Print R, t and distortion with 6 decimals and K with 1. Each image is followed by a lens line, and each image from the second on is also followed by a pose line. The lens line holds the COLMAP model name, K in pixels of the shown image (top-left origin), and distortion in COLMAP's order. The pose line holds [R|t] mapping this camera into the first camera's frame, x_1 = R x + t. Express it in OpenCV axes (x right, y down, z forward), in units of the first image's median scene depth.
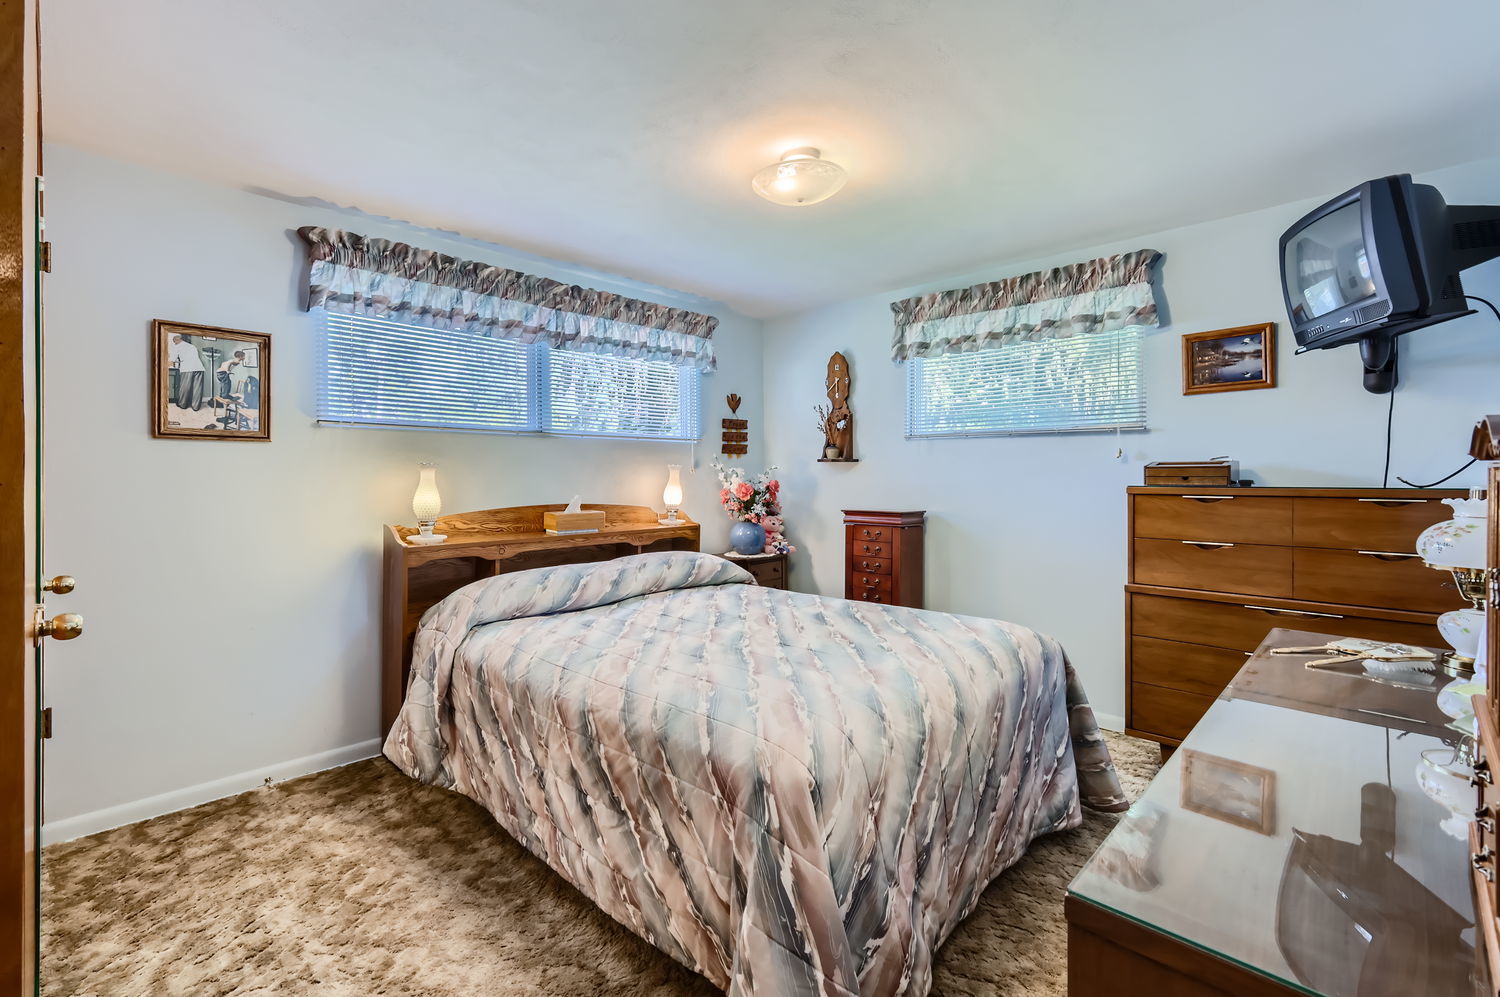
lens RADIAL K [[660.3, 0, 750.2], [0, 660.3, 484.1], [0, 0, 1]] dist [-0.000980, 0.000094]
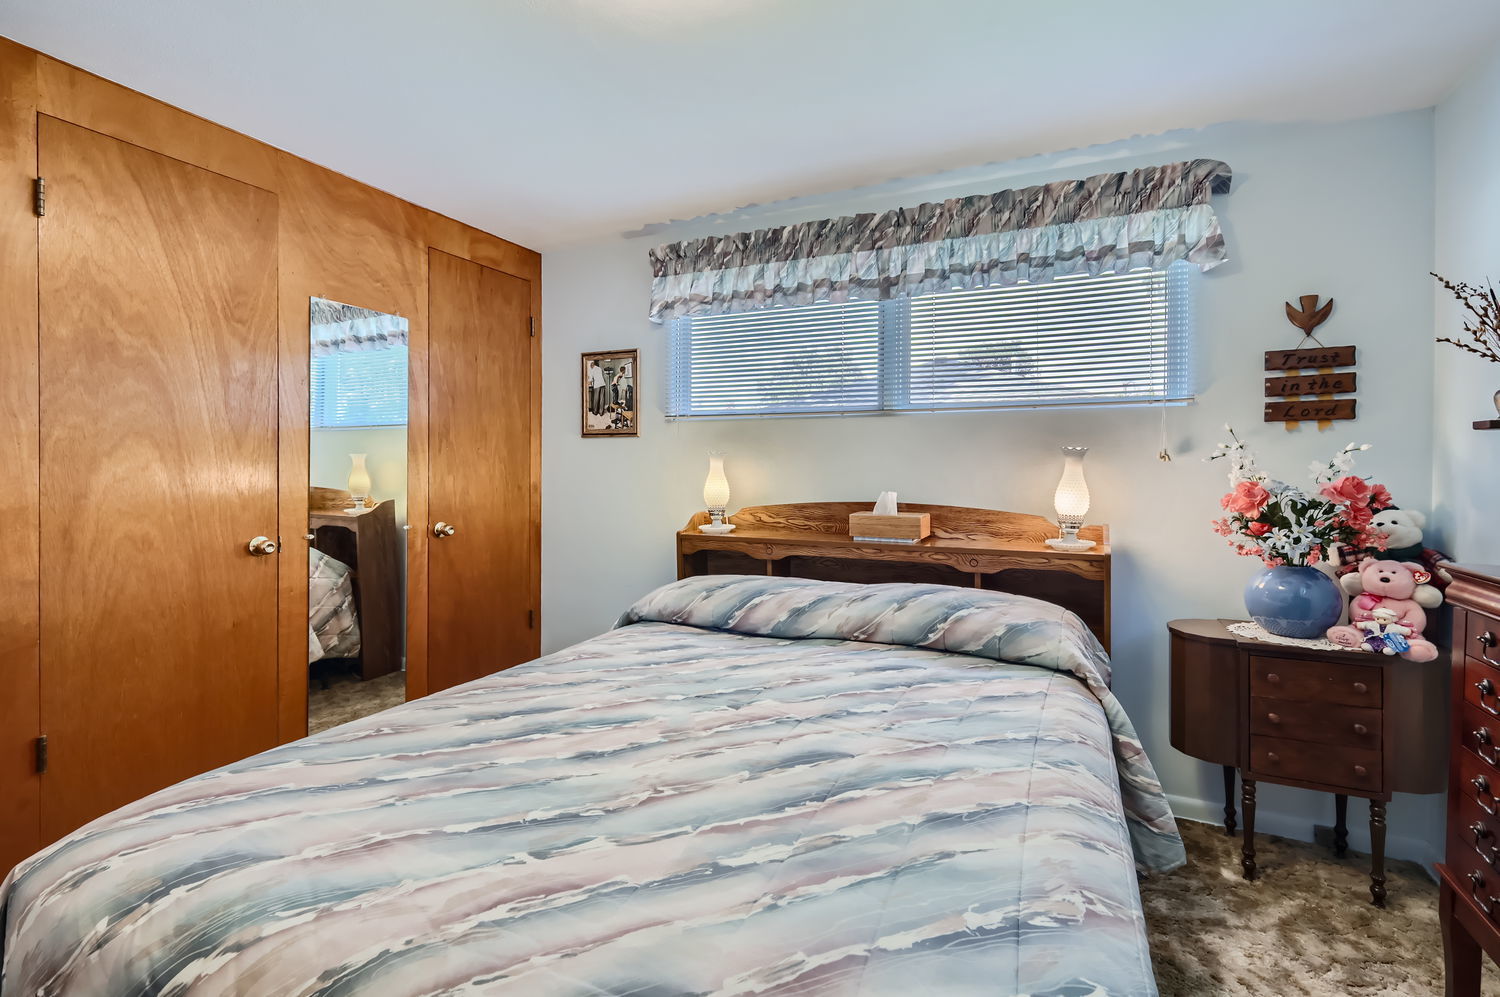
lens RADIAL K [[660.3, 0, 751.4], [0, 660.3, 468.5], [0, 0, 1]] dist [-0.000980, 0.000094]
pose [[0.338824, 0.007214, -0.940822, 0.426659], [-0.014107, 0.999897, 0.002586, -0.009424], [0.940744, 0.012396, 0.338891, 0.670343]]
